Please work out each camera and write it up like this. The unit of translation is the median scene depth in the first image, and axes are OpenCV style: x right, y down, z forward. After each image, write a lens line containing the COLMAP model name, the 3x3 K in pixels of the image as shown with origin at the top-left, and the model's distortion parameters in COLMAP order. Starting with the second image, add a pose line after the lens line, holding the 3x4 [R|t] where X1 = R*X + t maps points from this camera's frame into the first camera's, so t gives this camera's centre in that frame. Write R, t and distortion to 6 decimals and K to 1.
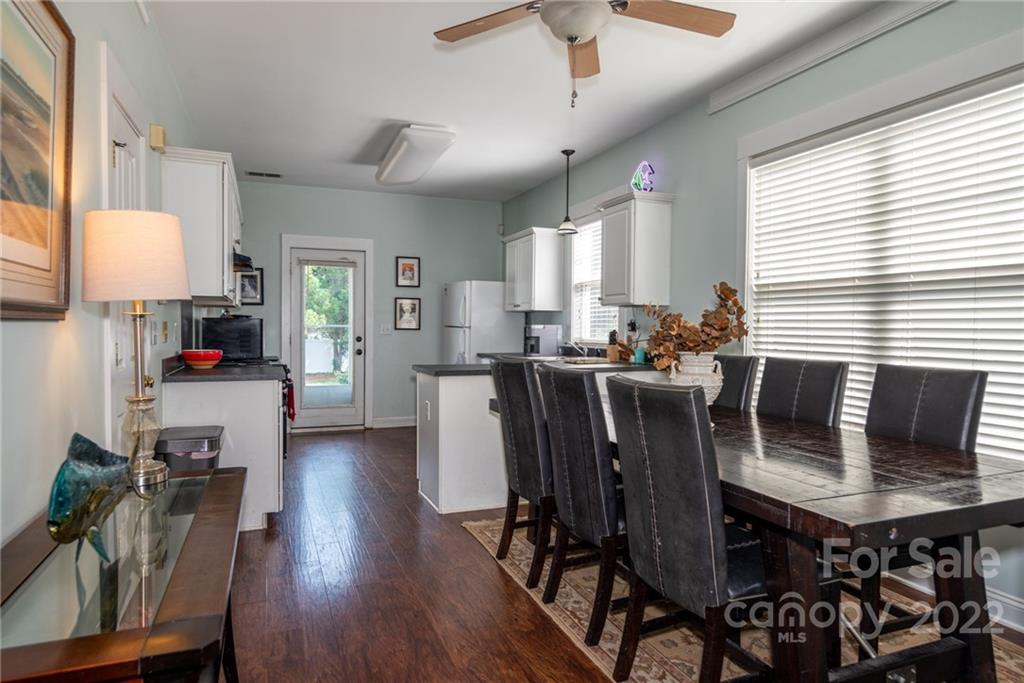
lens RADIAL K [[614.5, 0, 512.0], [0, 614.5, 341.5], [0, 0, 1]] dist [0.003836, 0.000048]
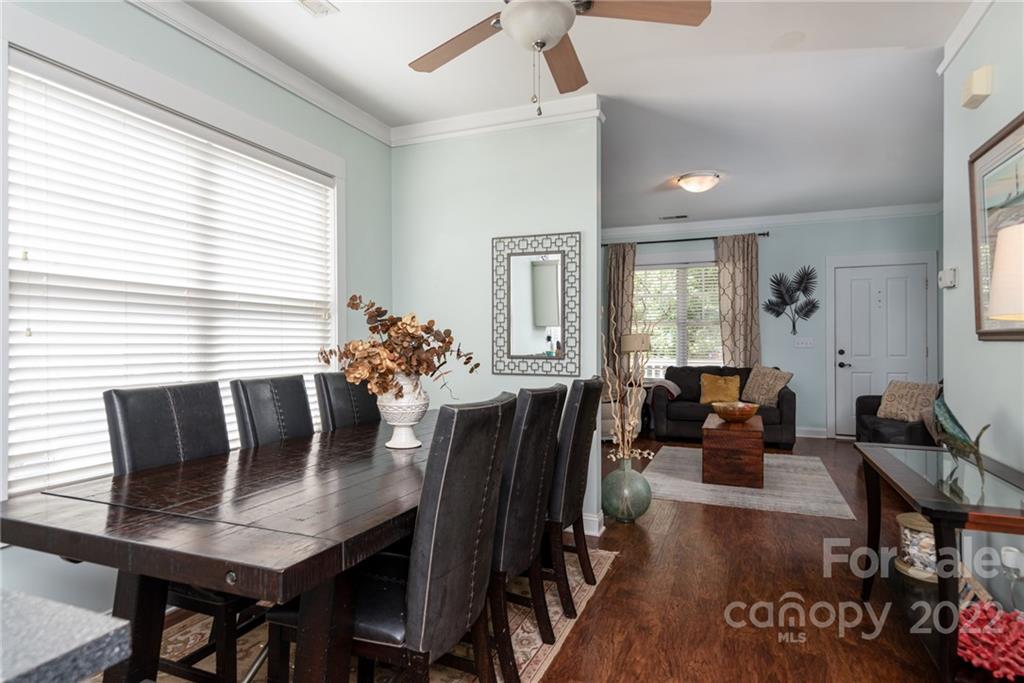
lens RADIAL K [[564.6, 0, 516.0], [0, 564.6, 342.1], [0, 0, 1]] dist [0.010374, -0.000025]
pose [[-0.719945, -0.004428, 0.694017, -0.174423], [0.013577, 0.999698, 0.020463, -0.016396], [-0.693899, 0.024155, -0.719668, 0.596000]]
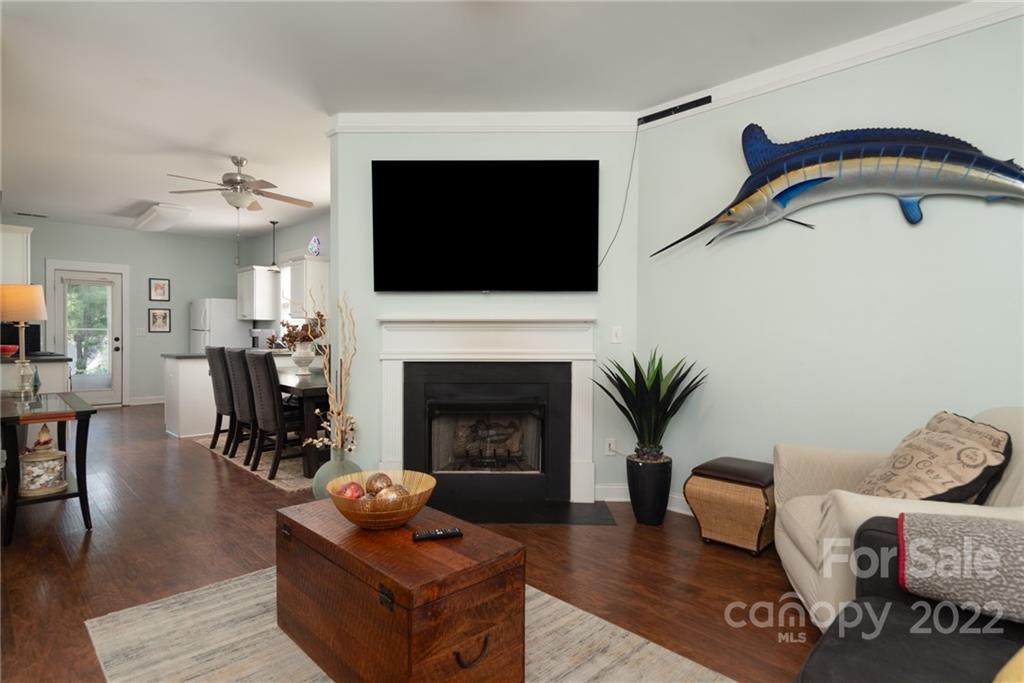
lens RADIAL K [[564.6, 0, 516.0], [0, 564.6, 342.1], [0, 0, 1]] dist [0.010374, -0.000025]
pose [[0.926395, -0.007367, 0.376482, 0.096832], [0.007535, 0.999971, 0.001026, 0.008031], [-0.376478, 0.001887, 0.926423, -0.504185]]
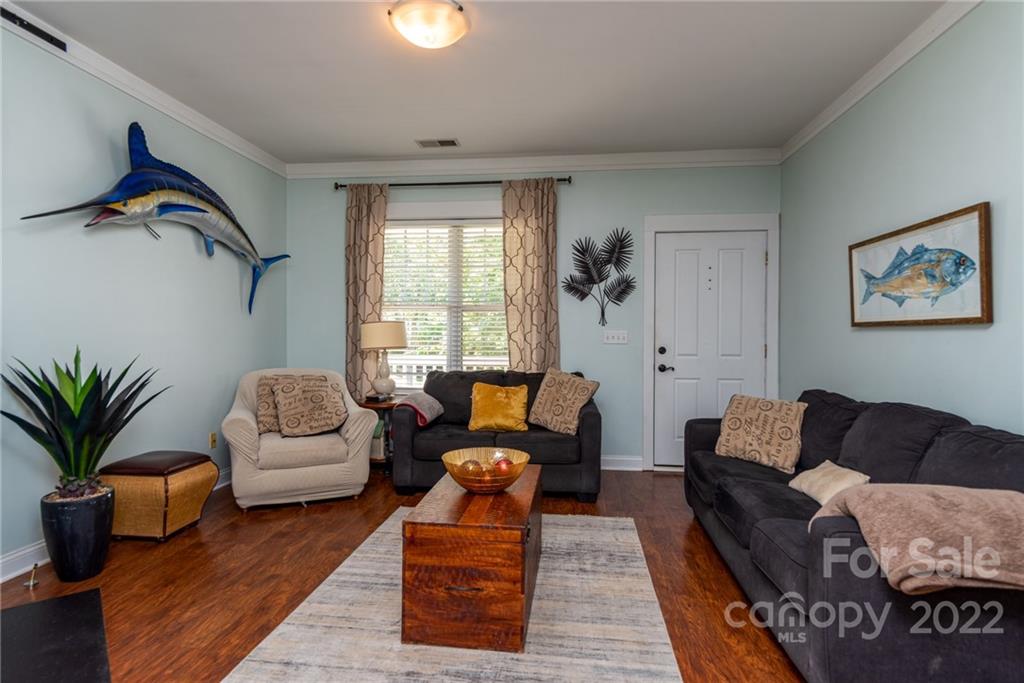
lens RADIAL K [[533.4, 0, 512.0], [0, 533.4, 341.5], [0, 0, 1]] dist [0.005654, 0.000673]
pose [[-0.877613, -0.016975, 0.479068, -0.048899], [-0.001024, 0.999437, 0.033537, -0.004203], [-0.479368, 0.028942, -0.877137, 0.156782]]
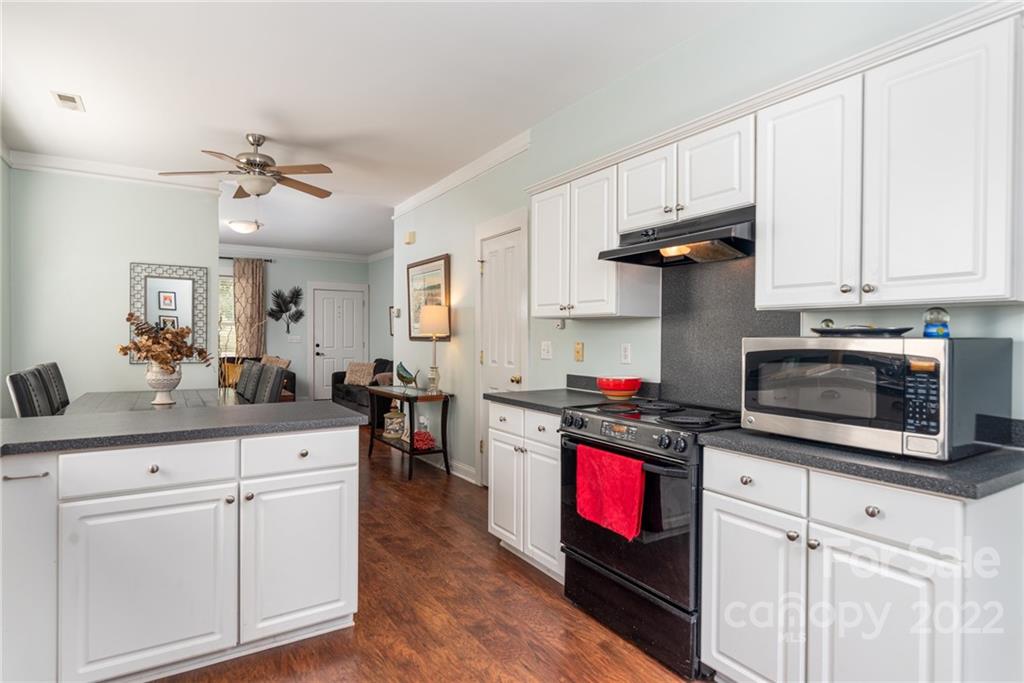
lens RADIAL K [[553.9, 0, 508.8], [0, 553.9, 341.4], [0, 0, 1]] dist [0.001422, -0.000071]
pose [[-0.984041, -0.009167, -0.177703, -0.132735], [-0.014709, 0.999445, 0.029898, -0.033198], [0.177330, 0.032035, -0.983630, 1.028428]]
